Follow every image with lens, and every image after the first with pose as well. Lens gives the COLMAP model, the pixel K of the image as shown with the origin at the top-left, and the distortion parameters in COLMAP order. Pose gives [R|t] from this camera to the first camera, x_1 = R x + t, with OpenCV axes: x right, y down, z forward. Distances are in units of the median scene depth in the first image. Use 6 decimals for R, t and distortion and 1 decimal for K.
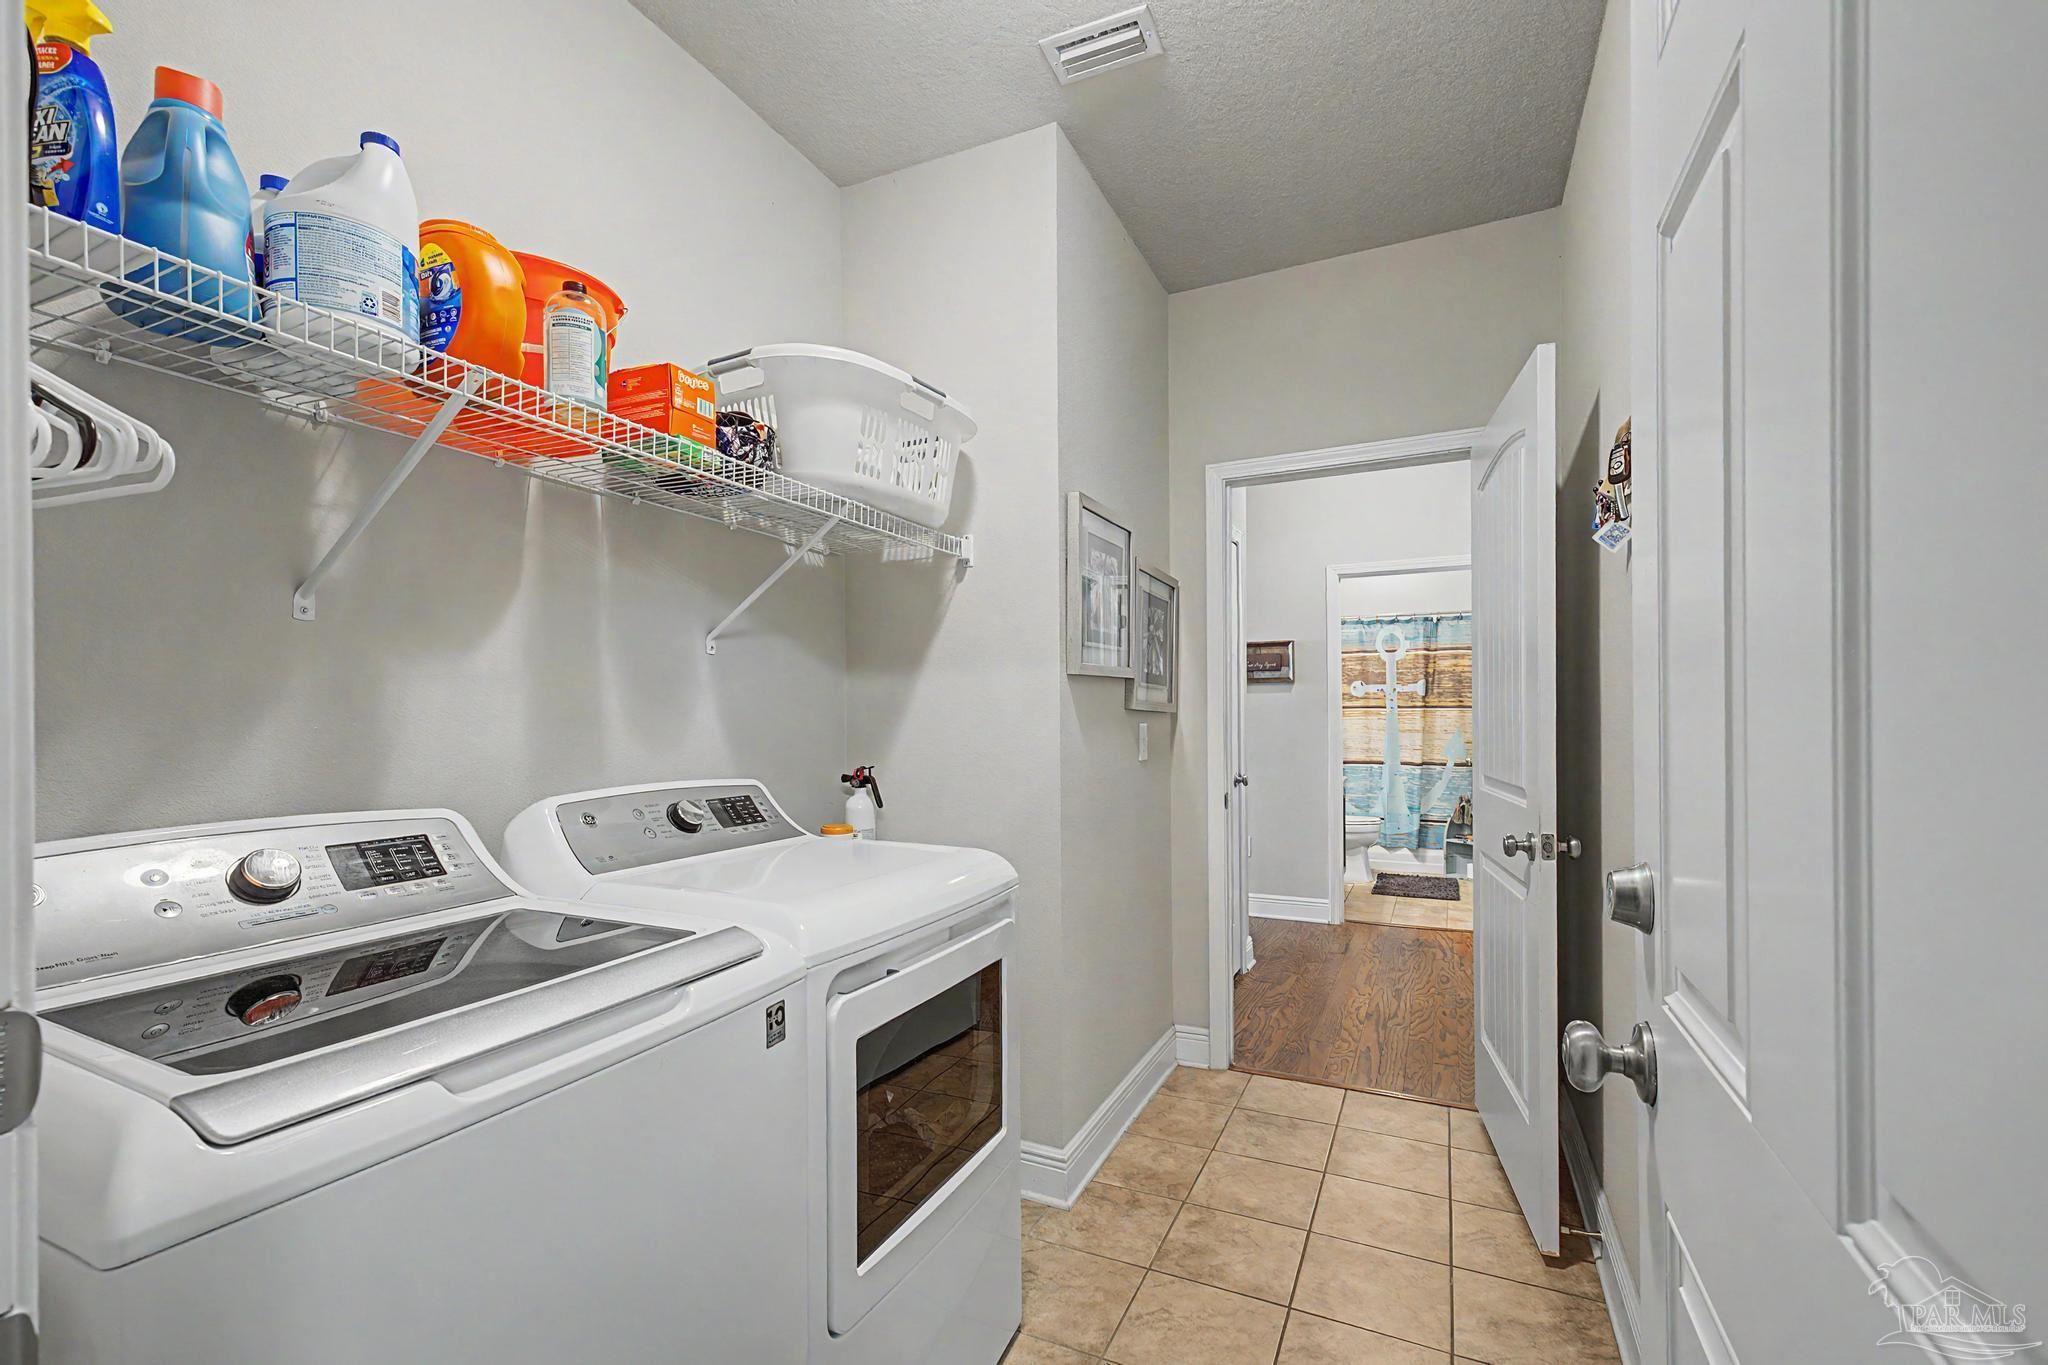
lens RADIAL K [[867.5, 0, 1027.7], [0, 867.5, 697.8], [0, 0, 1]] dist [0.009506, -0.000756]
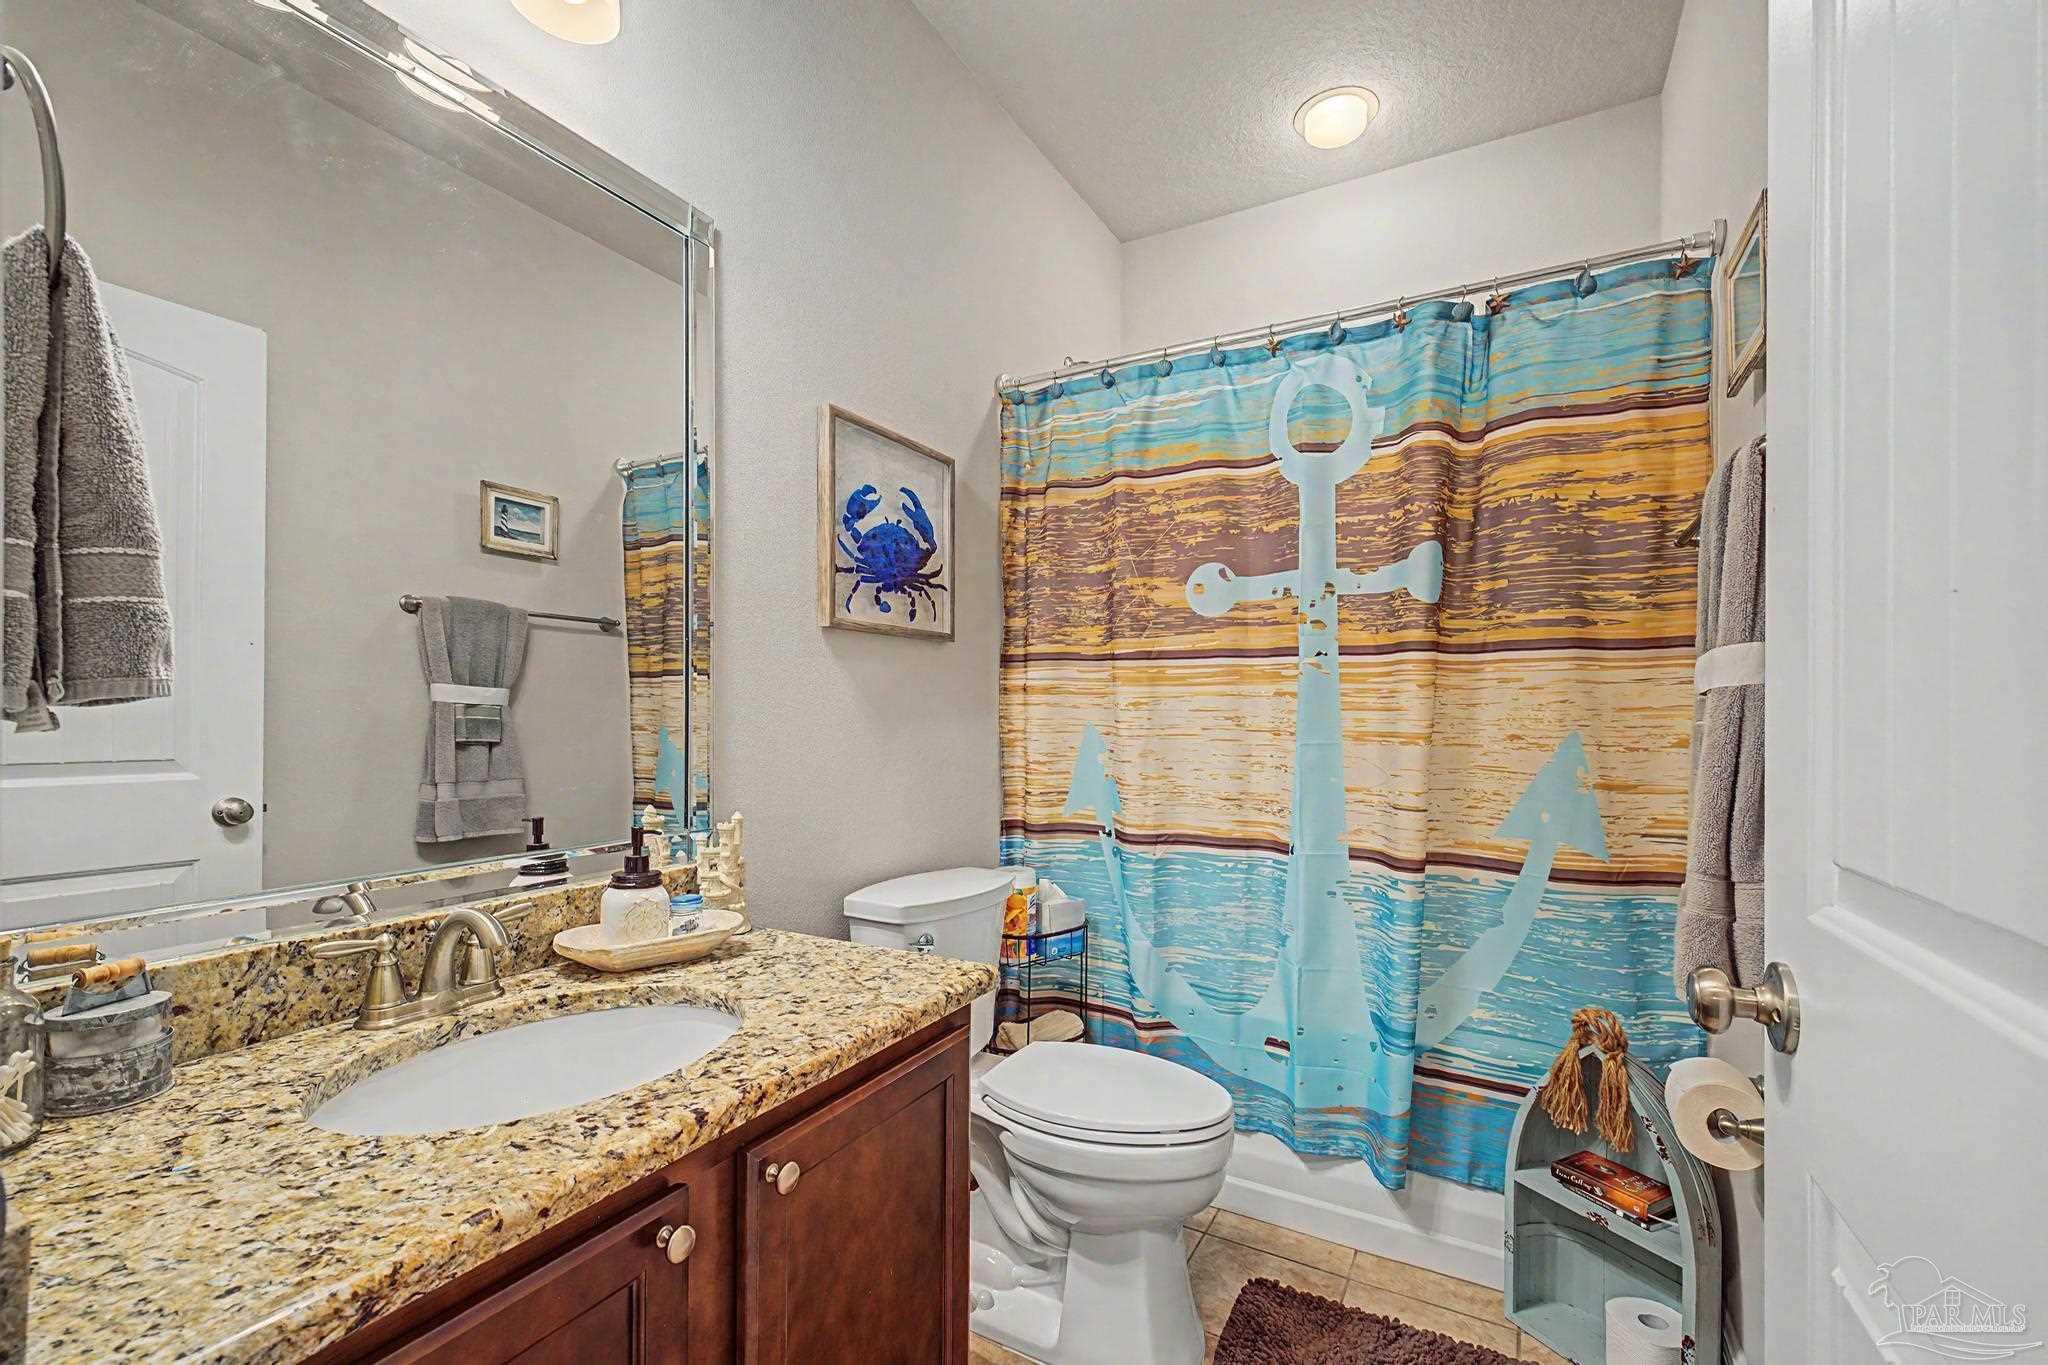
lens RADIAL K [[867.5, 0, 1022.7], [0, 867.5, 693.6], [0, 0, 1]] dist [0.009506, -0.000756]
pose [[0.997356, 0.006469, -0.072377, 0.349049], [-0.005592, 0.999909, 0.012304, 0.021785], [0.072450, -0.011867, 0.997301, 0.724543]]
